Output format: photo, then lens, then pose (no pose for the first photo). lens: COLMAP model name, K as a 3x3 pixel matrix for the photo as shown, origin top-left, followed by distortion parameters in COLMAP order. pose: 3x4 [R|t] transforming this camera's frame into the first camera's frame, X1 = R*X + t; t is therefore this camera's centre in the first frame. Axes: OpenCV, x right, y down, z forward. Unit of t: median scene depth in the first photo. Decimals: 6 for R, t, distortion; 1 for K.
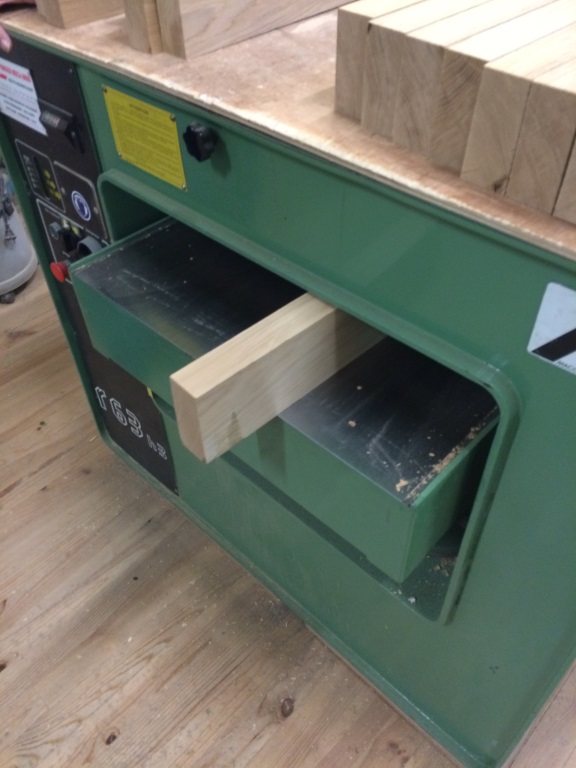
lens RADIAL K [[649.3, 0, 290.5], [0, 649.3, 385.6], [0, 0, 1]] dist [0.065545, -0.087402]
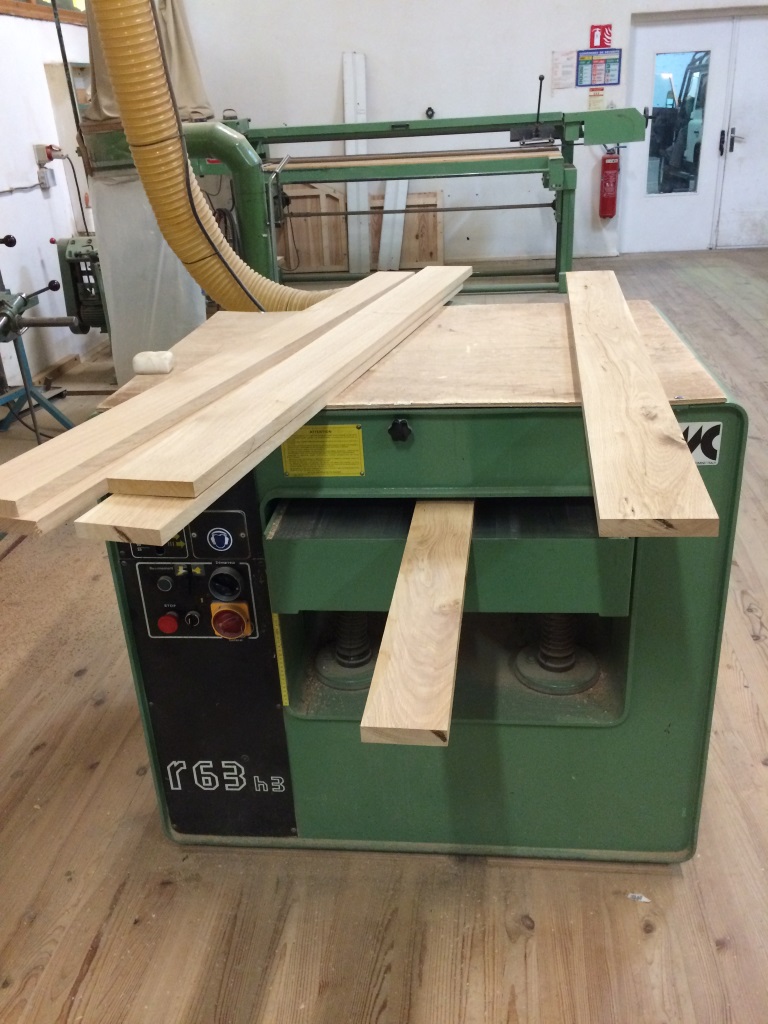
lens RADIAL K [[865.7, 0, 383.5], [0, 865.7, 512.1], [0, 0, 1]] dist [0.065545, -0.087402]
pose [[0.793077, -0.272445, 0.544795, -1.156642], [0.454695, 0.859935, -0.231873, 0.217635], [-0.405316, 0.431609, 0.805874, -0.475852]]
